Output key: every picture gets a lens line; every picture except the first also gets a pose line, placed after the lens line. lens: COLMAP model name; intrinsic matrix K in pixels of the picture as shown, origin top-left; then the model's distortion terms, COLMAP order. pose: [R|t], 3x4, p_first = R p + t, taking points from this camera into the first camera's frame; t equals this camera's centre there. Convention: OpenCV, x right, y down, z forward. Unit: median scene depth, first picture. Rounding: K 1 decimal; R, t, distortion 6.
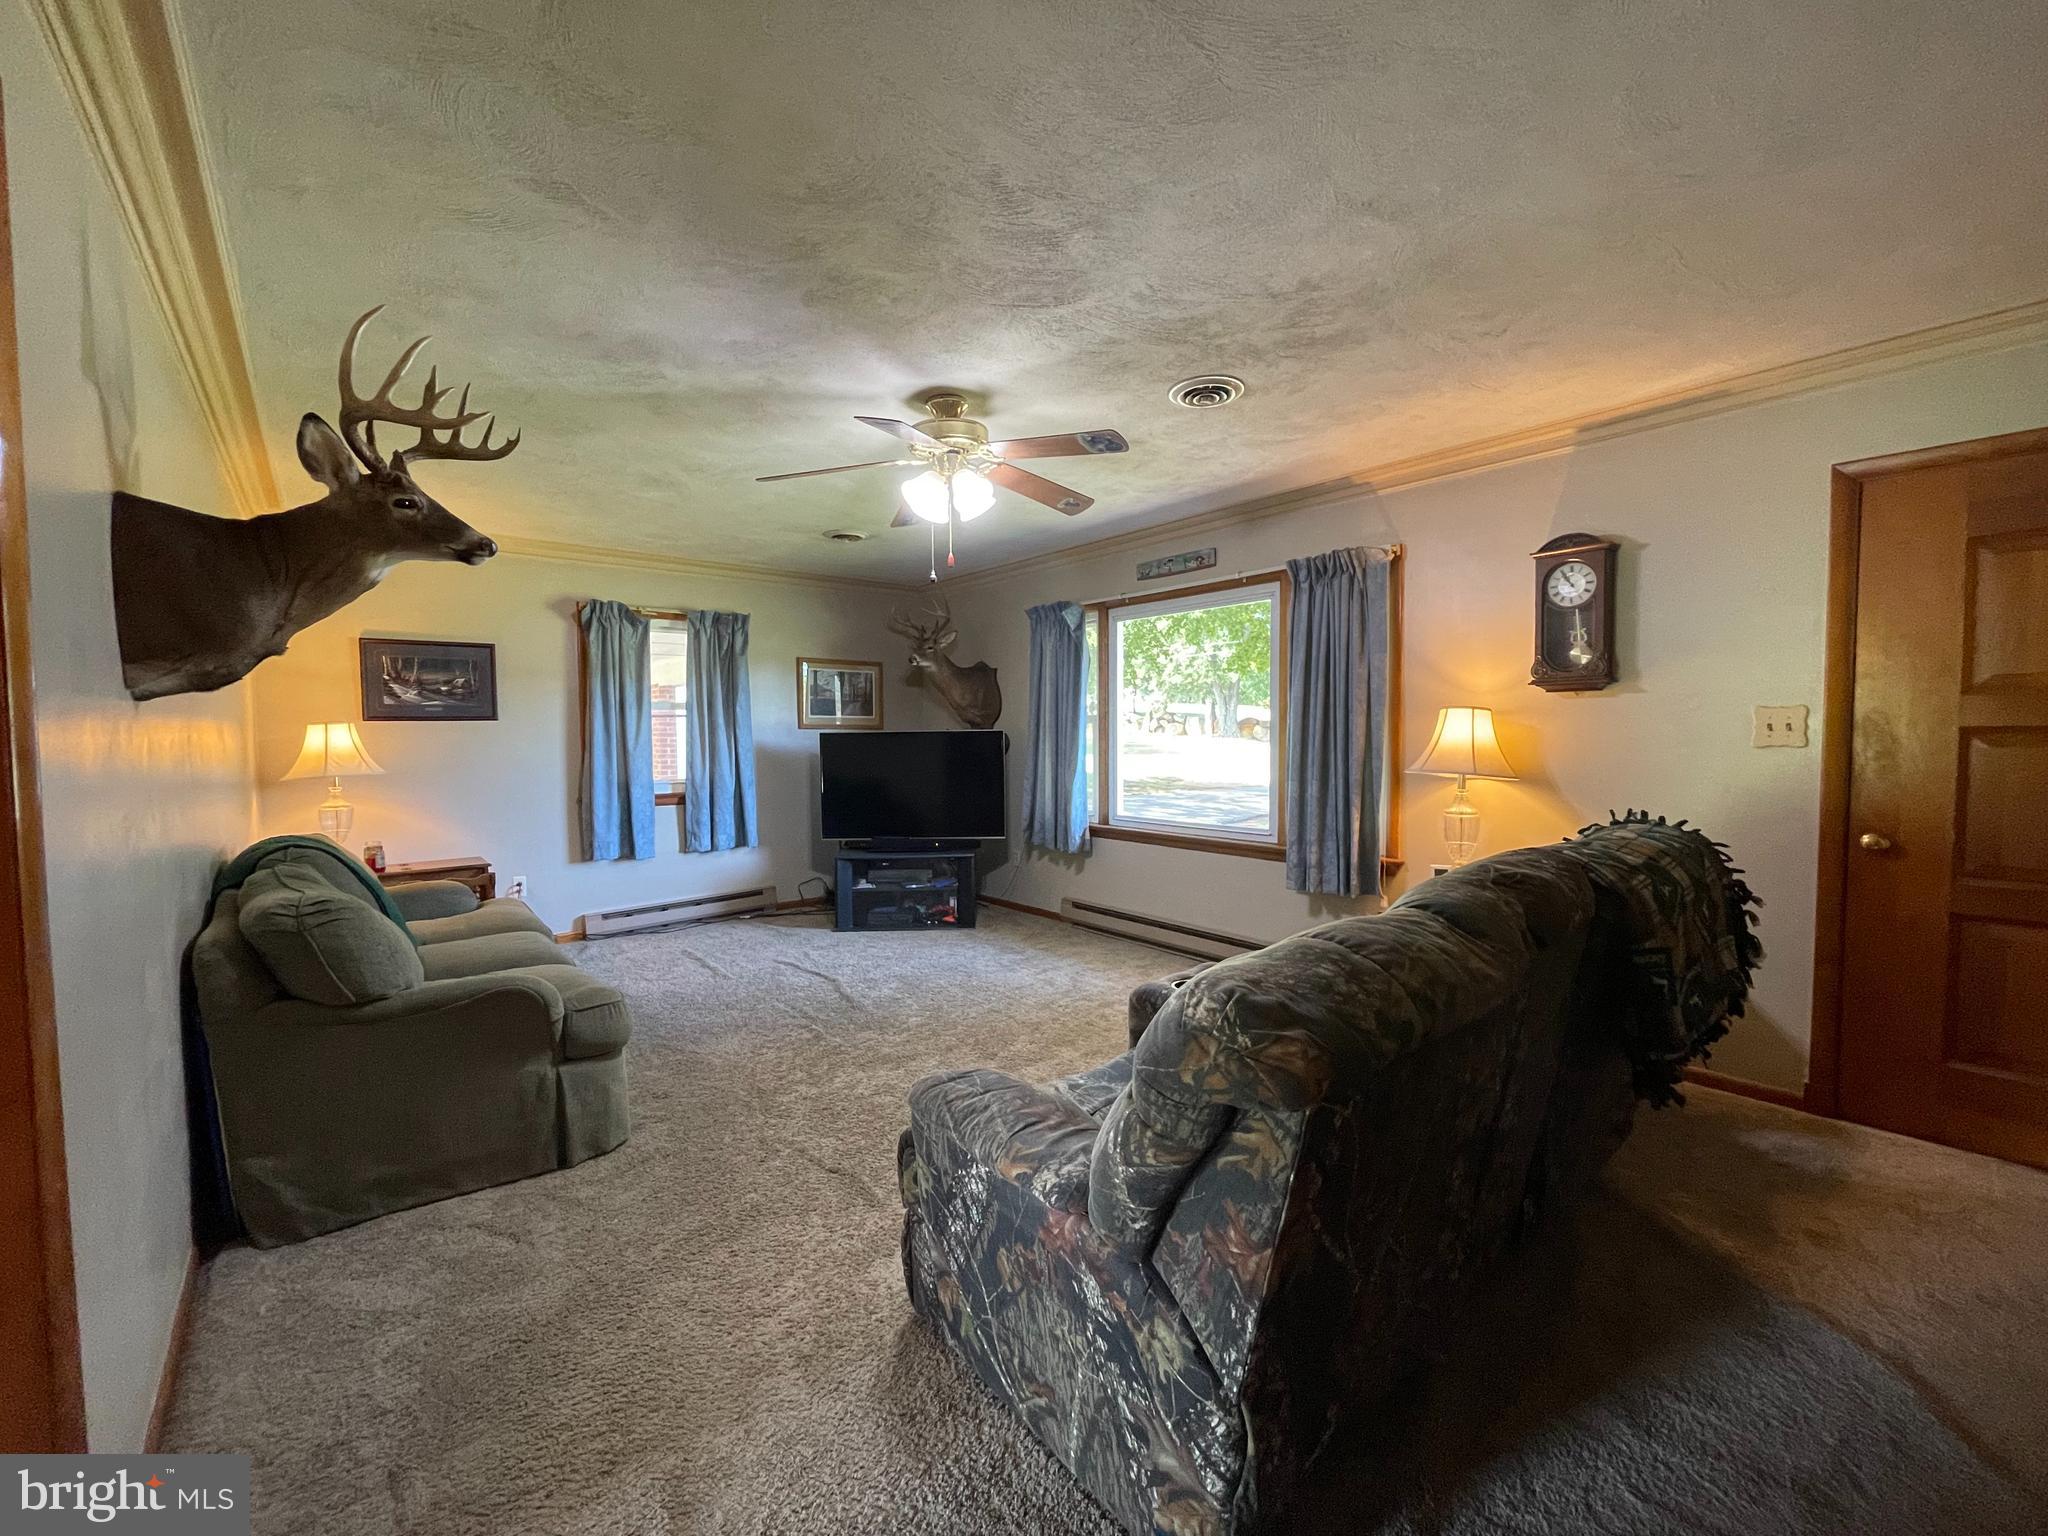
lens RADIAL K [[827.1, 0, 1024.8], [0, 827.1, 772.6], [0, 0, 1]] dist [0.003119, -0.002367]
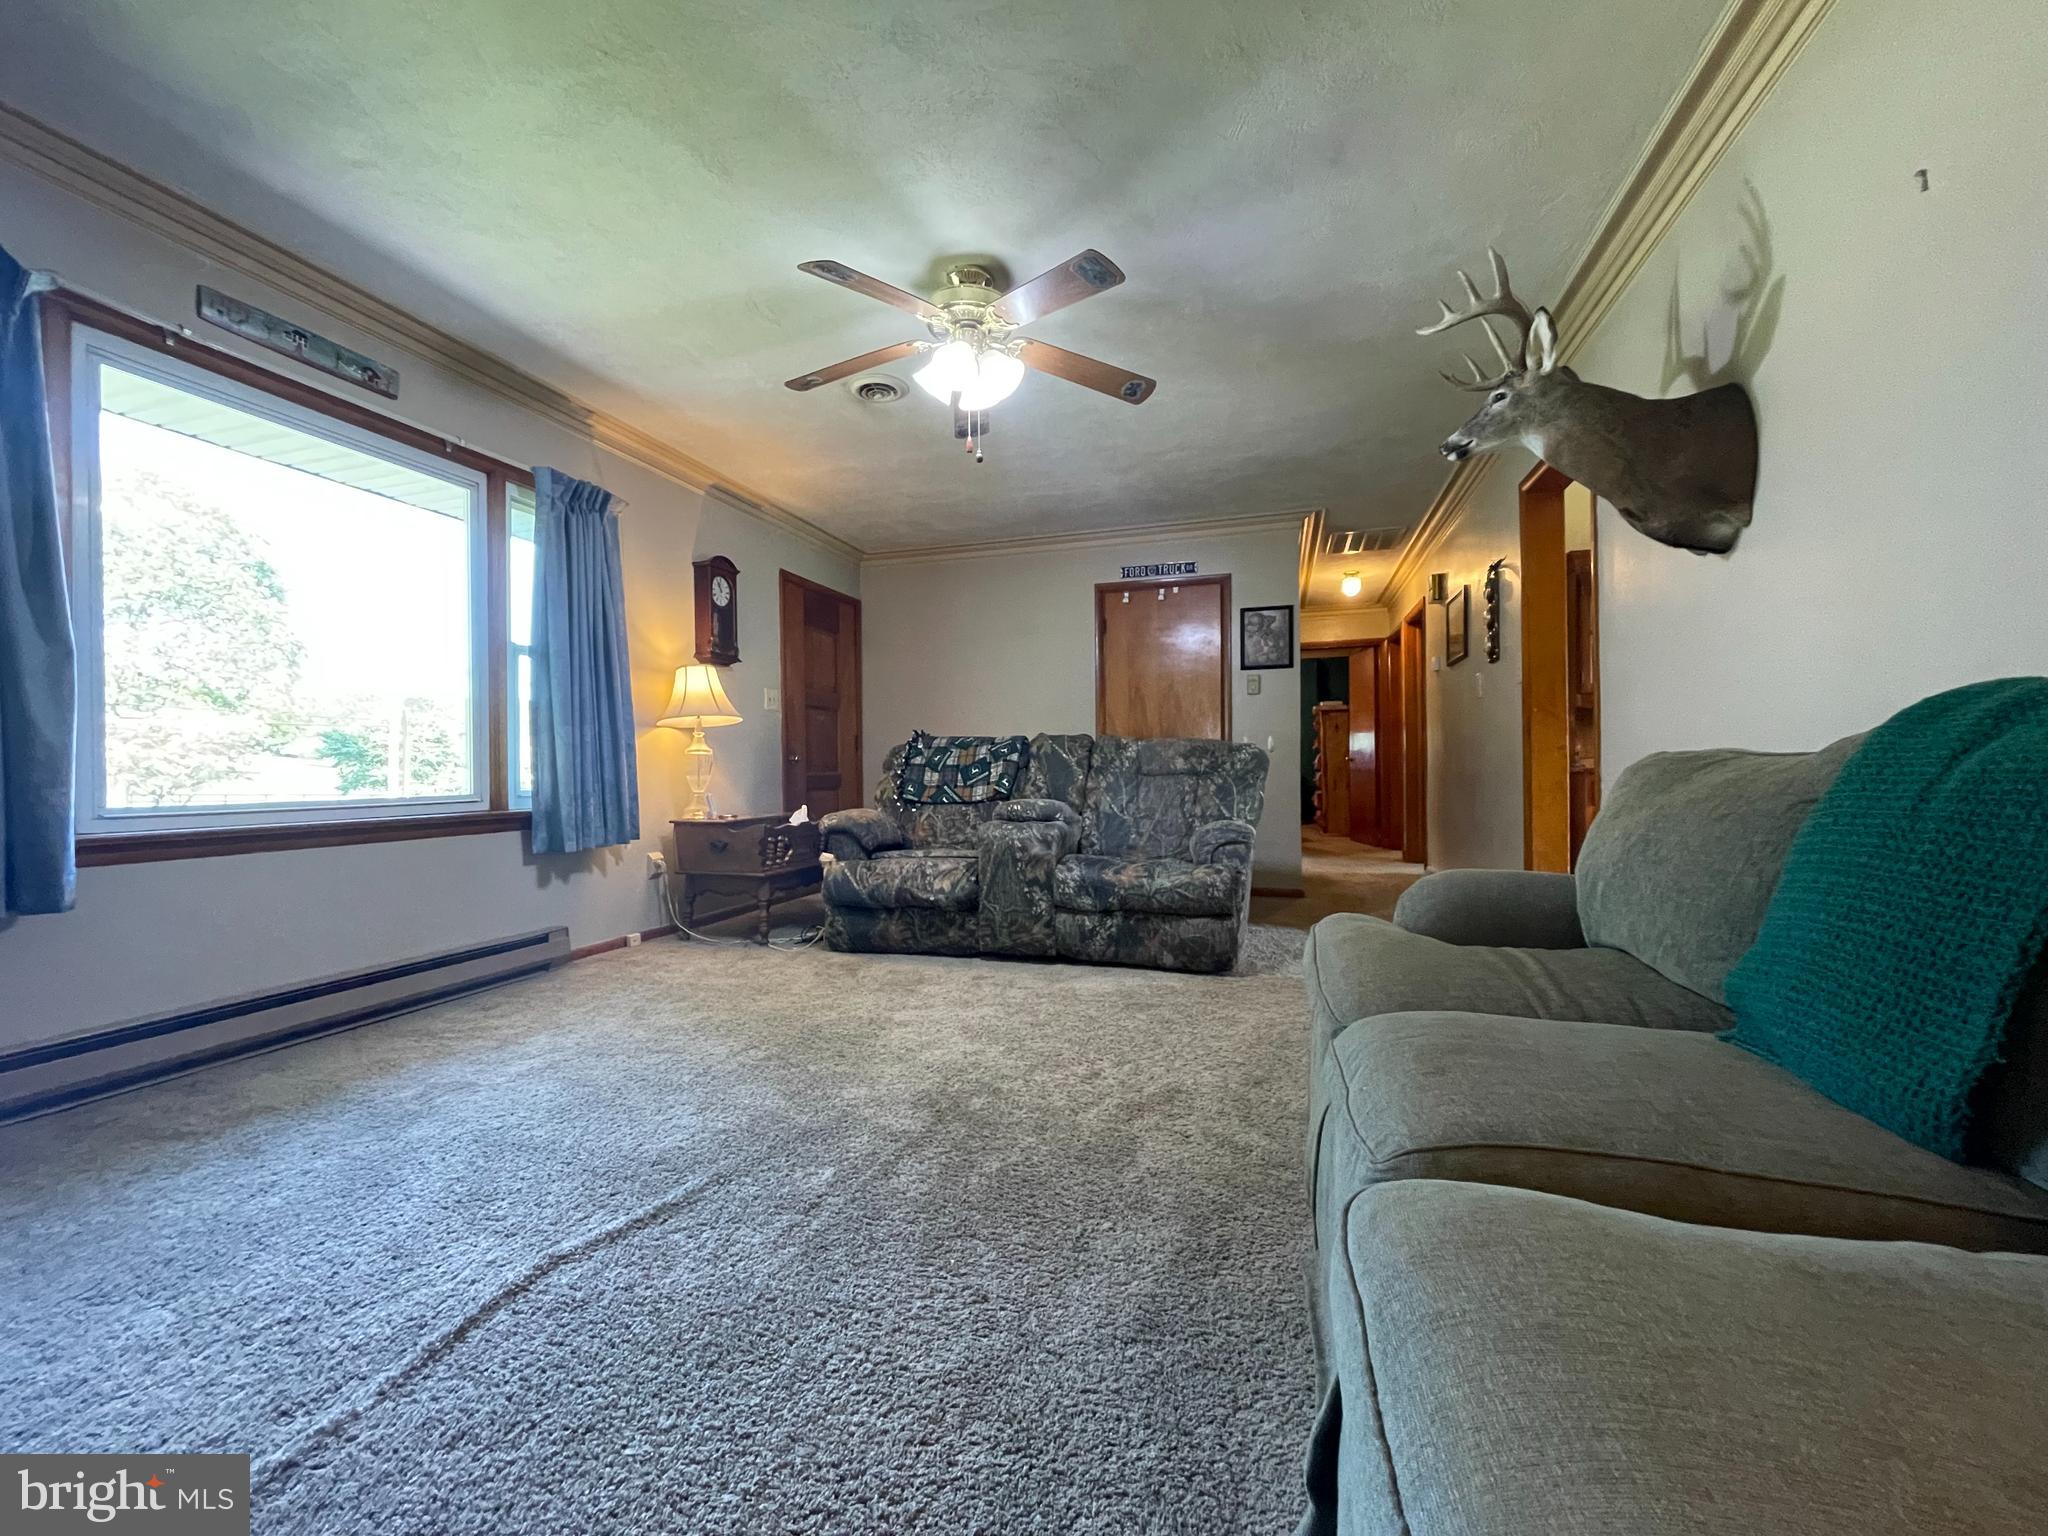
lens RADIAL K [[827.1, 0, 1022.9], [0, 827.1, 768.4], [0, 0, 1]] dist [0.003119, -0.002367]
pose [[-0.546832, -0.000423, 0.837243, -0.624608], [0.042742, 0.998682, 0.028421, 0.046356], [-0.836151, 0.051327, -0.546093, 1.018035]]
